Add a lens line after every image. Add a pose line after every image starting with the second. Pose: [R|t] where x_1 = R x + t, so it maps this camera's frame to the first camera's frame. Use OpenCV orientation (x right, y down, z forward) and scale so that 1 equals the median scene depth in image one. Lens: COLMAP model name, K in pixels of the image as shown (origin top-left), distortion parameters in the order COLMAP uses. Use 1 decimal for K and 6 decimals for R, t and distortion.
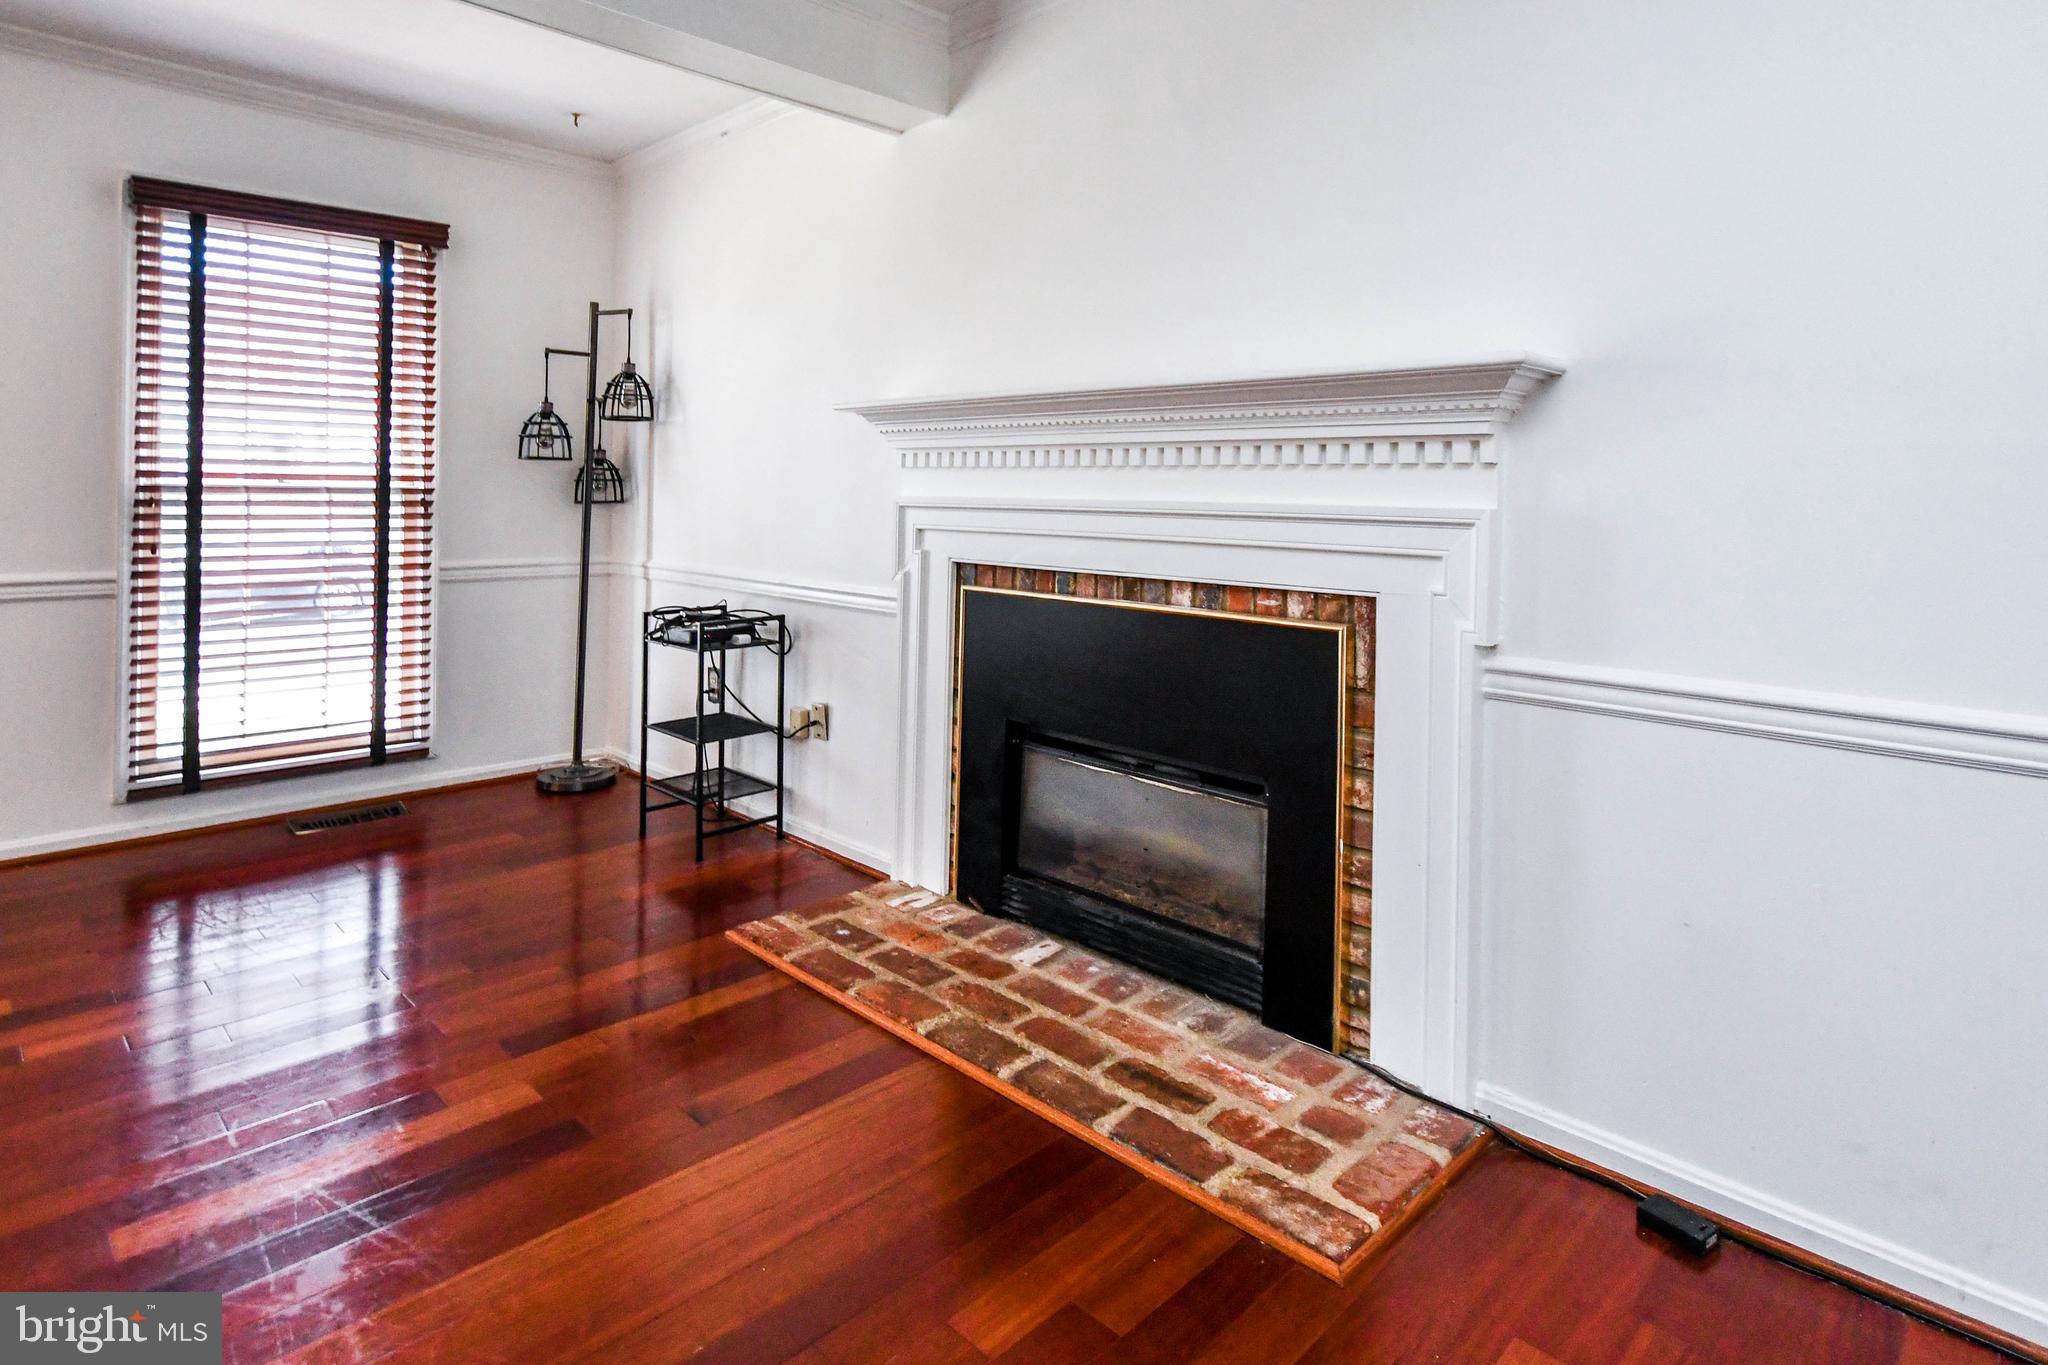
lens RADIAL K [[1105.0, 0, 1004.5], [0, 1105.0, 495.3], [0, 0, 1]] dist [0.004647, 0.002038]
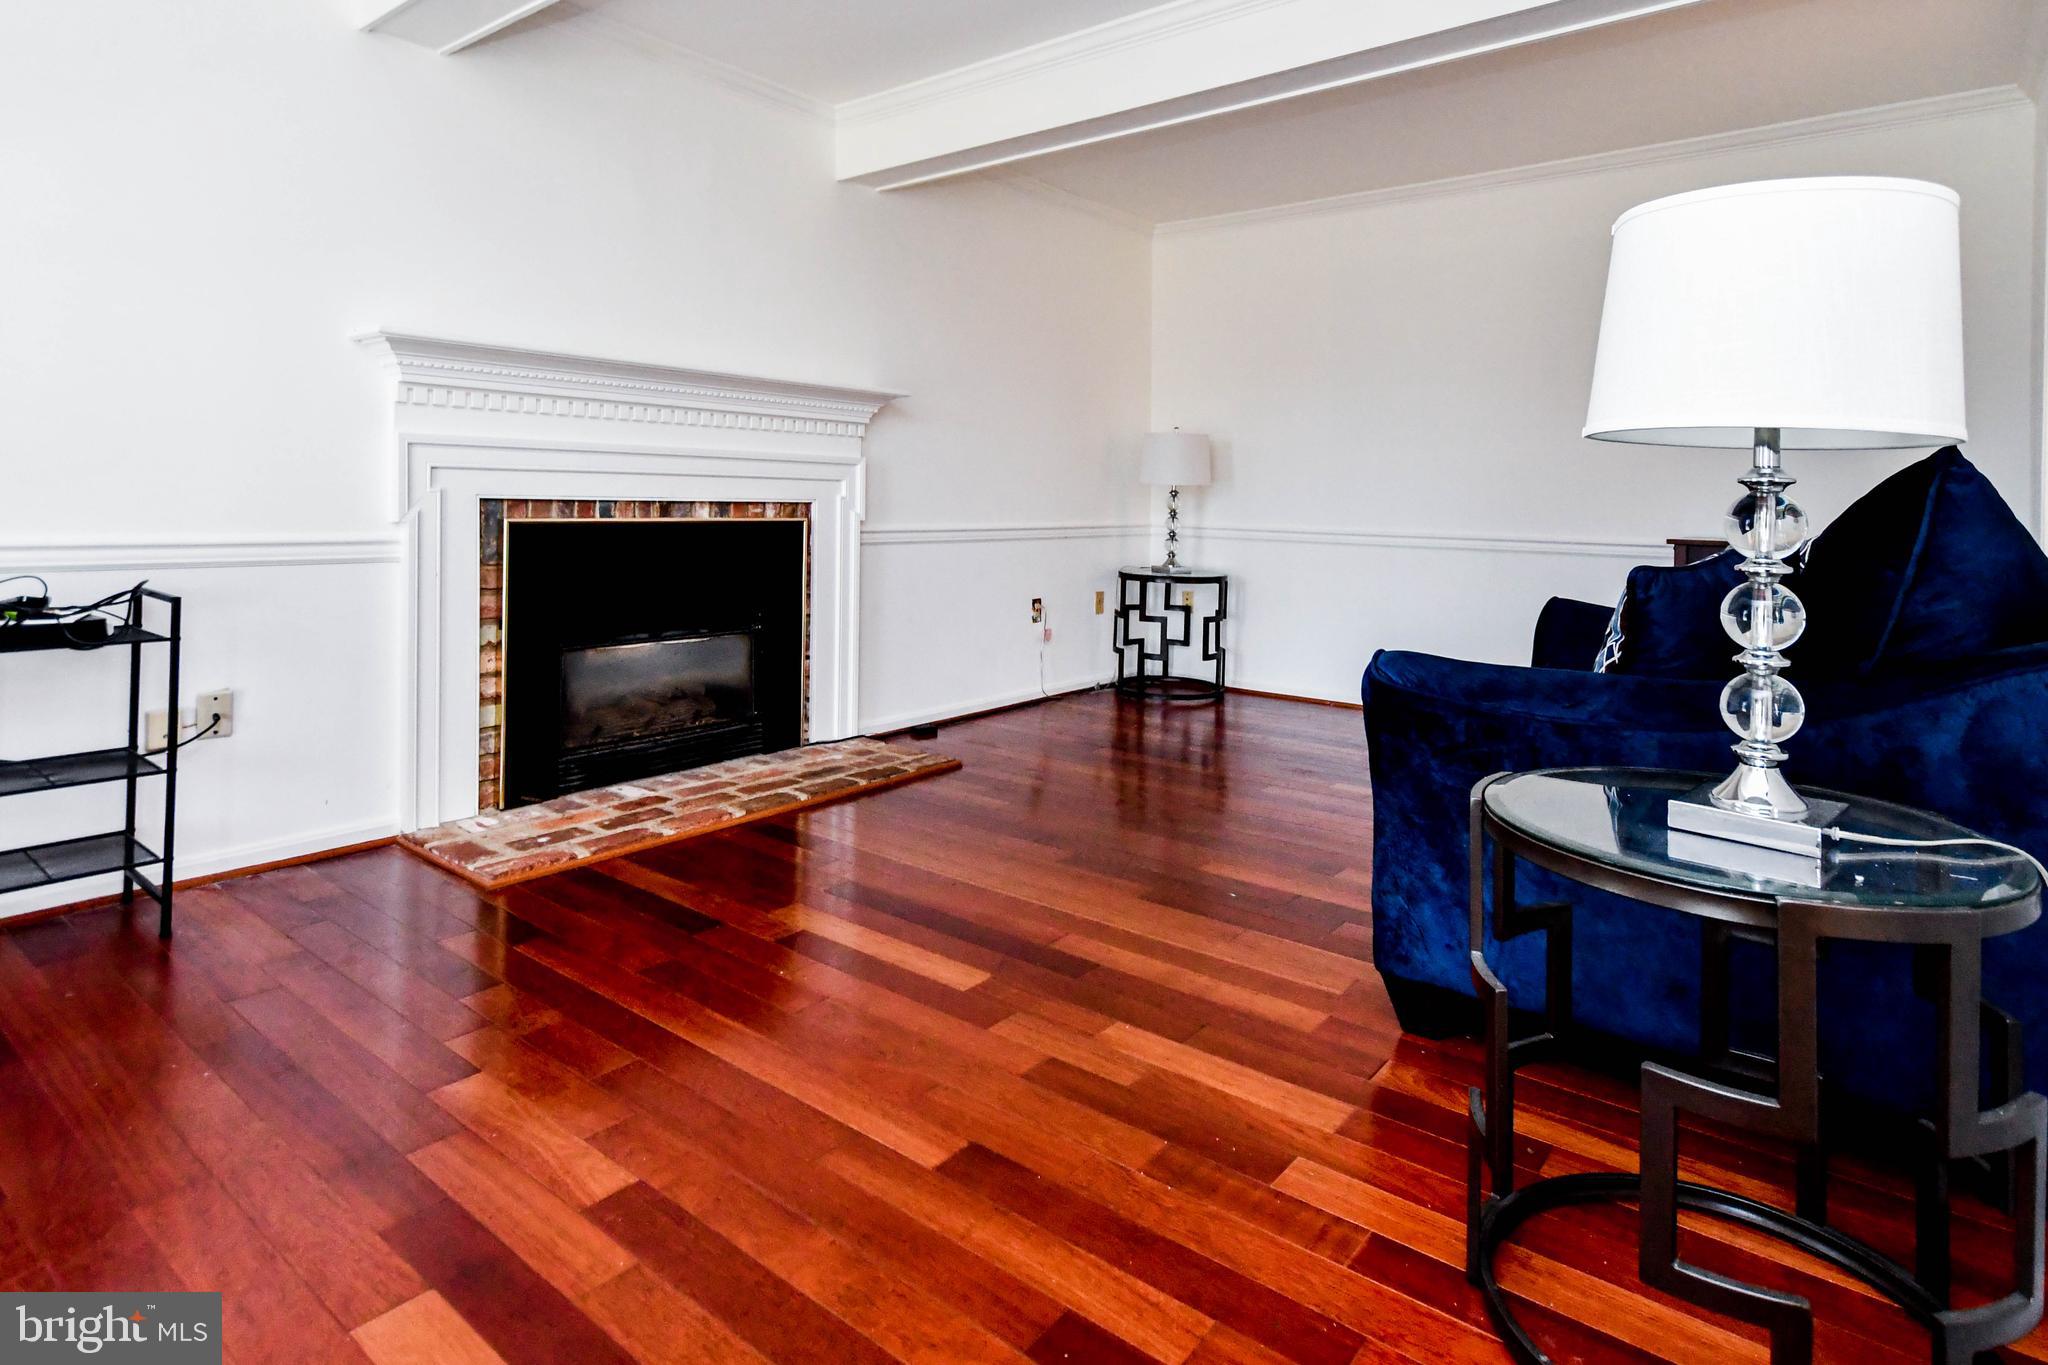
lens RADIAL K [[1105.0, 0, 1004.5], [0, 1105.0, 495.3], [0, 0, 1]] dist [0.004647, 0.002038]
pose [[-0.106011, -0.018861, 0.994186, -1.334353], [-0.019994, 0.999658, 0.016833, 0.034668], [-0.994164, -0.018093, -0.106352, 0.717664]]
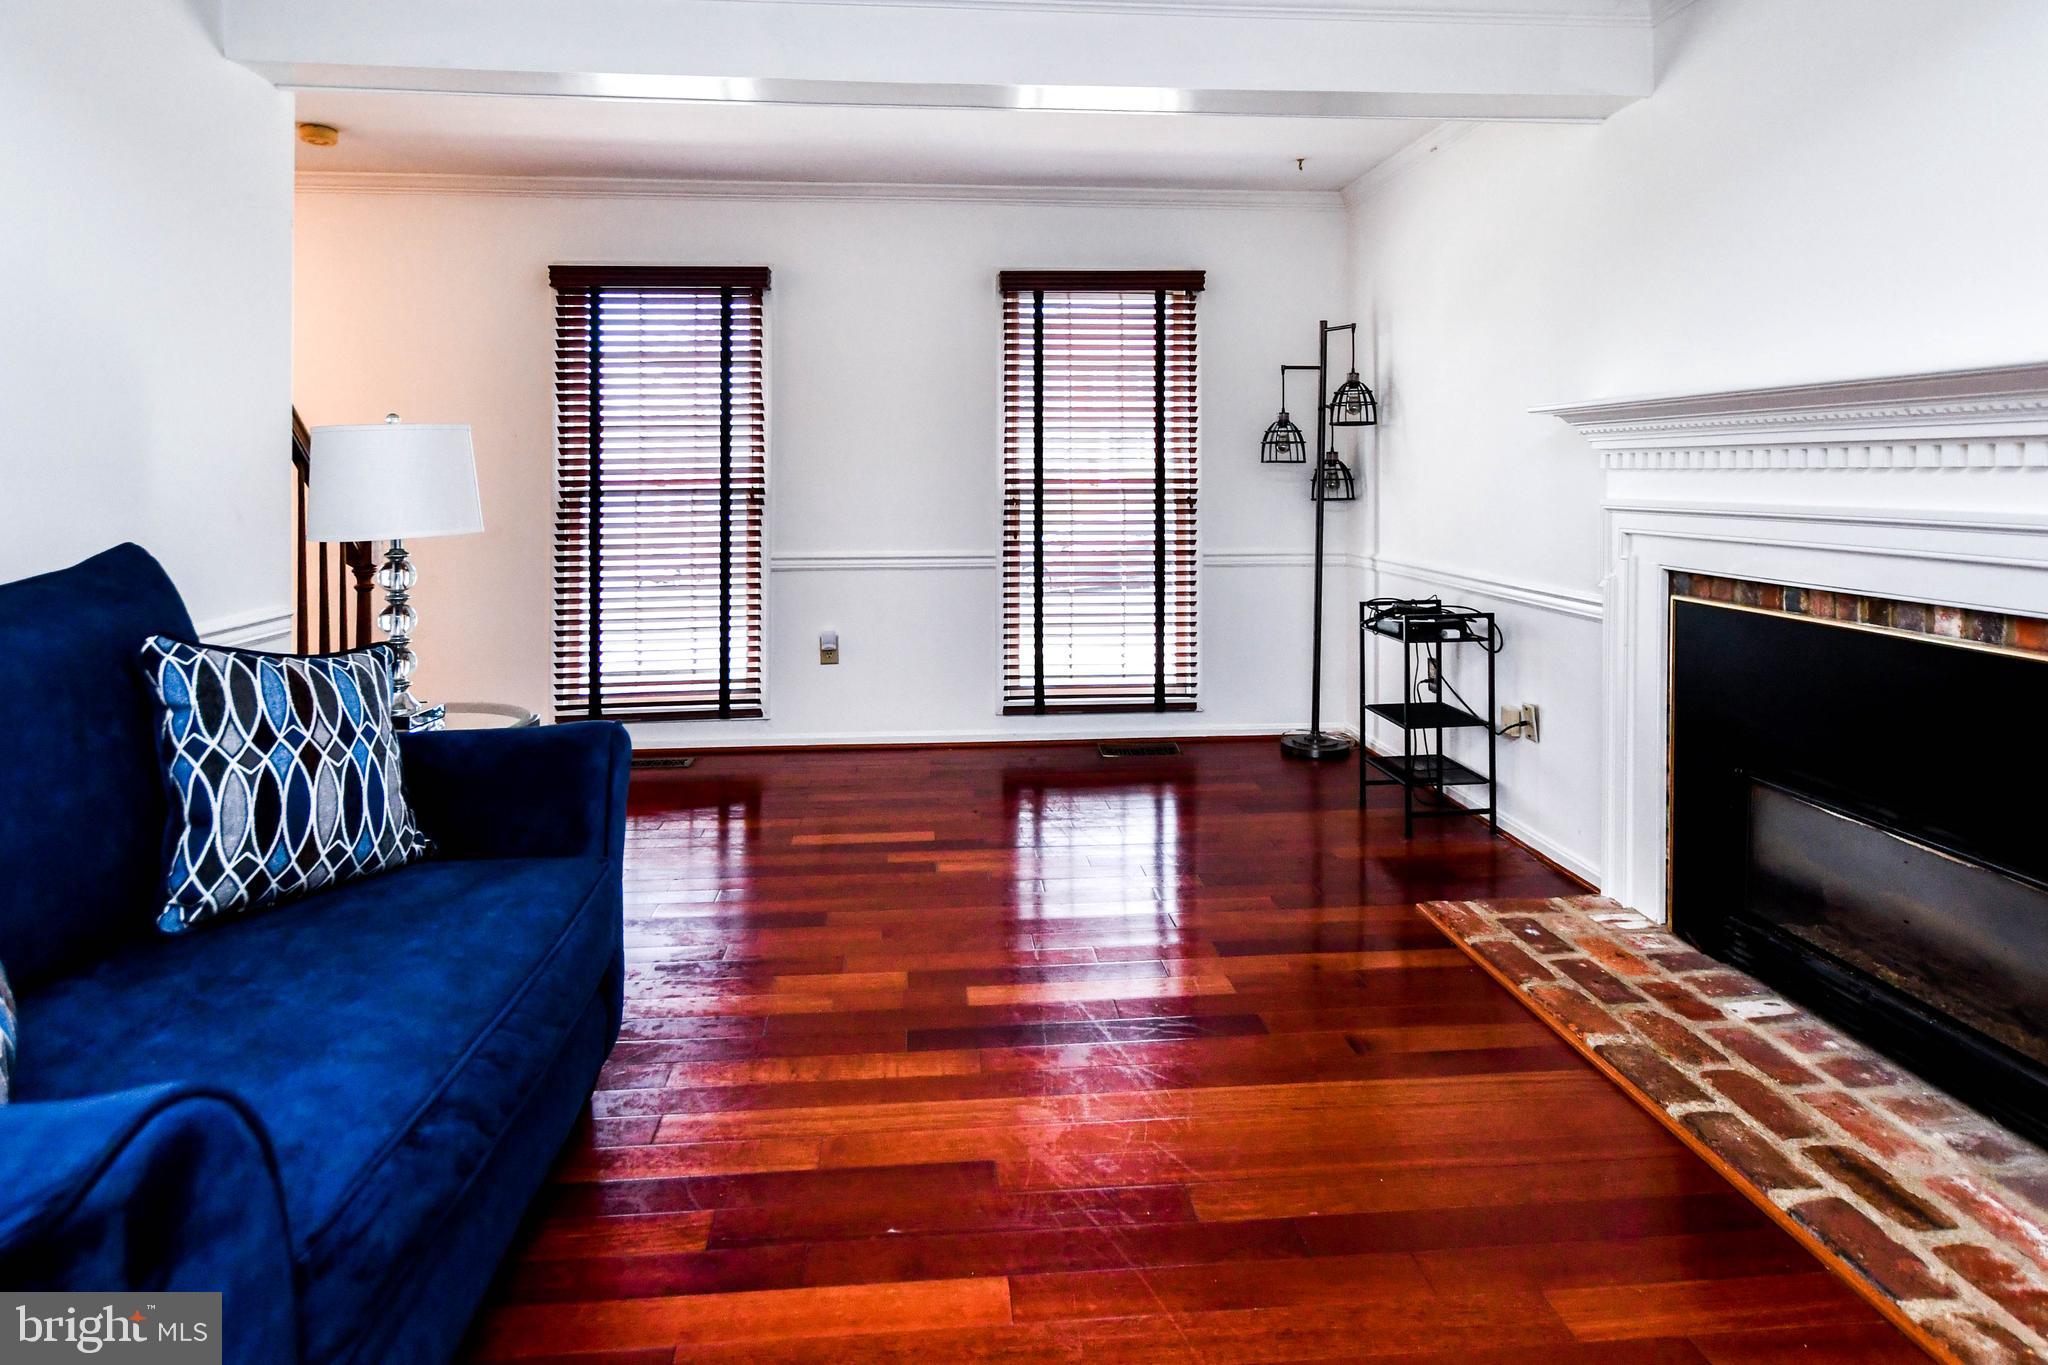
lens RADIAL K [[1090.7, 0, 1008.5], [0, 1090.7, 472.9], [0, 0, 1]] dist [0.002834, 0.002907]
pose [[0.768584, -0.015421, -0.639563, 0.138987], [0.011627, 0.999881, -0.010137, -0.021446], [0.639643, 0.000355, 0.768672, -0.079432]]
